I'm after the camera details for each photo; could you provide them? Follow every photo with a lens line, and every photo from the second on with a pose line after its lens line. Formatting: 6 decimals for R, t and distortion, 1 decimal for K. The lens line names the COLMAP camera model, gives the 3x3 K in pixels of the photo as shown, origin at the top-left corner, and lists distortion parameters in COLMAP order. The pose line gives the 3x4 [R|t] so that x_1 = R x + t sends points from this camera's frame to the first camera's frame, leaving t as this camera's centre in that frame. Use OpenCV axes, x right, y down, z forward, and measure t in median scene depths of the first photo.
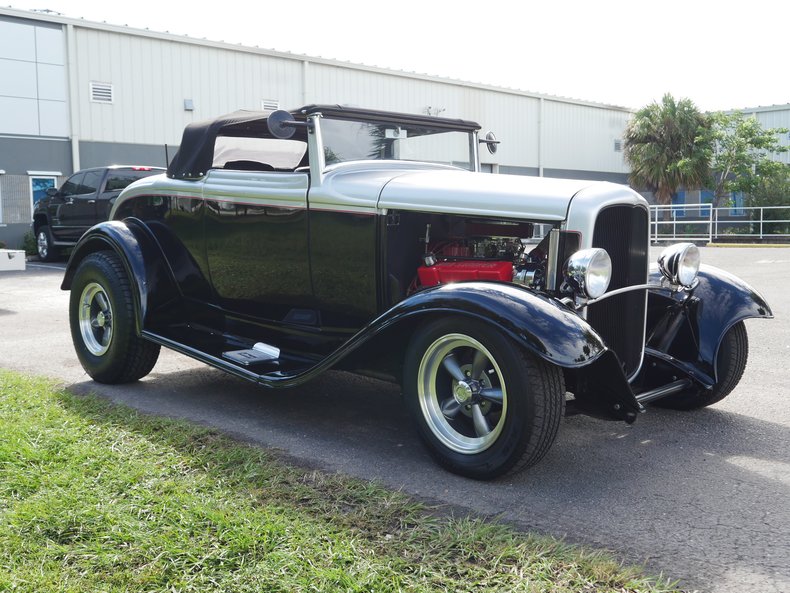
lens RADIAL K [[821.2, 0, 395.0], [0, 821.2, 296.5], [0, 0, 1]] dist [-0.017827, -0.017121]
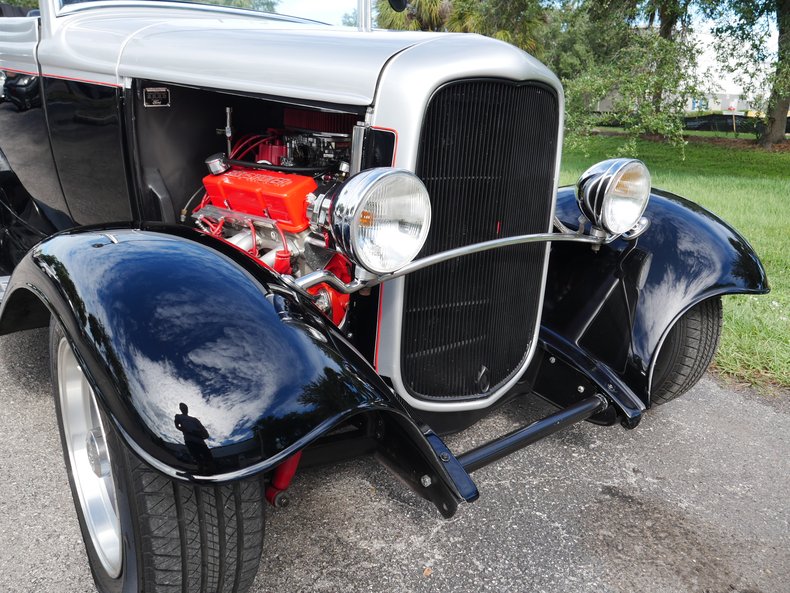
lens RADIAL K [[670.6, 0, 395.0], [0, 670.6, 296.5], [0, 0, 1]] dist [-0.015344, -0.001477]
pose [[0.995037, 0.061700, -0.078068, 0.222002], [-0.046800, 0.982544, 0.180048, -0.043812], [0.087814, -0.175501, 0.980555, 0.482176]]
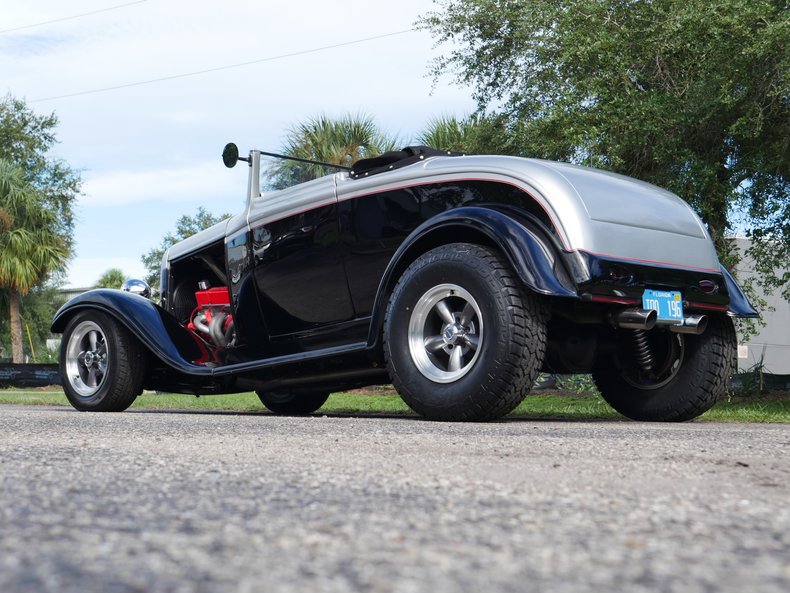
lens RADIAL K [[1397.1, 0, 395.0], [0, 1397.1, 296.5], [0, 0, 1]] dist [0.014845, -0.112927]
pose [[0.999476, 0.032121, -0.004108, 0.166370], [-0.032358, 0.985657, -0.165631, 0.305466], [-0.001271, 0.165677, 0.986179, -0.944297]]
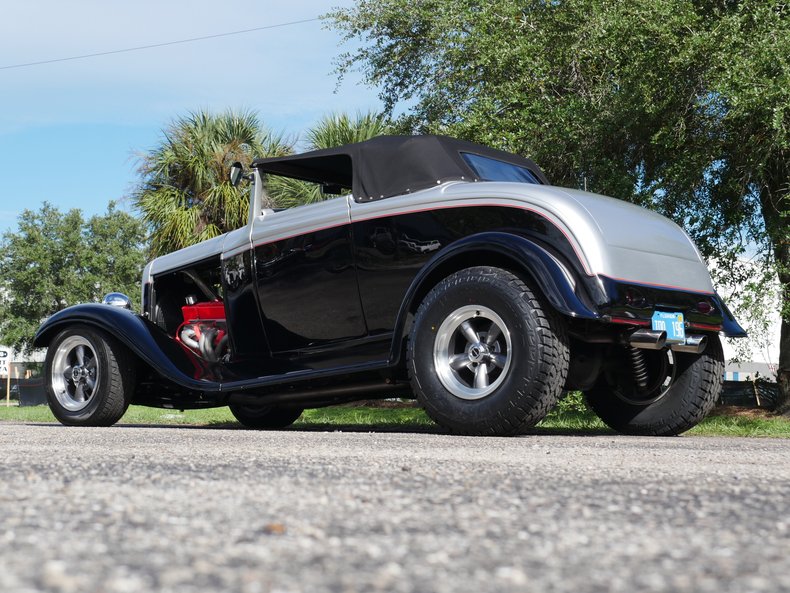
lens RADIAL K [[1510.9, 0, 395.0], [0, 1510.9, 296.5], [0, 0, 1]] dist [0.009533, 0.364994]
pose [[0.994632, 0.040101, 0.095391, -0.048273], [-0.023334, 0.985031, -0.170790, 0.326862], [-0.100812, 0.167647, 0.980679, -1.143689]]
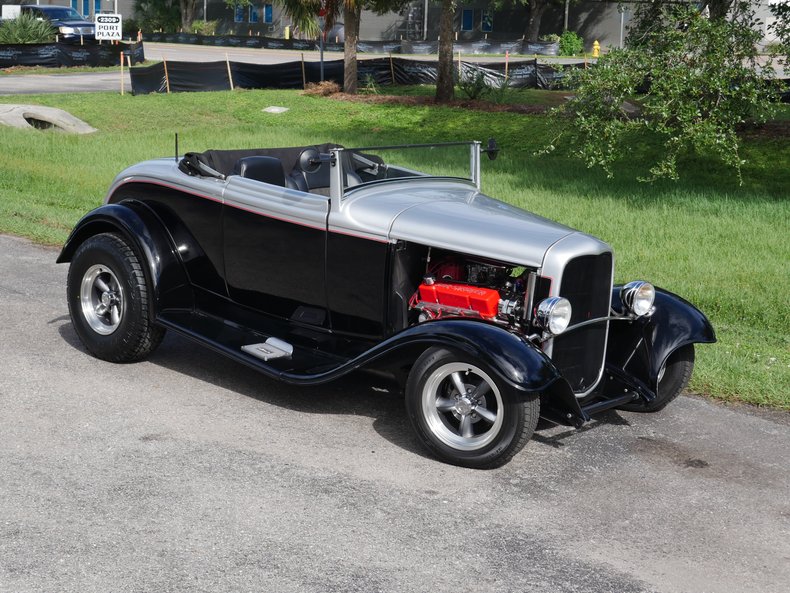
lens RADIAL K [[1411.9, 0, 395.0], [0, 1411.9, 296.5], [0, 0, 1]] dist [-0.015633, 0.172825]
pose [[0.998093, 0.041325, 0.045856, -0.097958], [-0.045702, 0.994045, 0.098926, -0.215197], [-0.041495, -0.100833, 0.994038, -0.987789]]
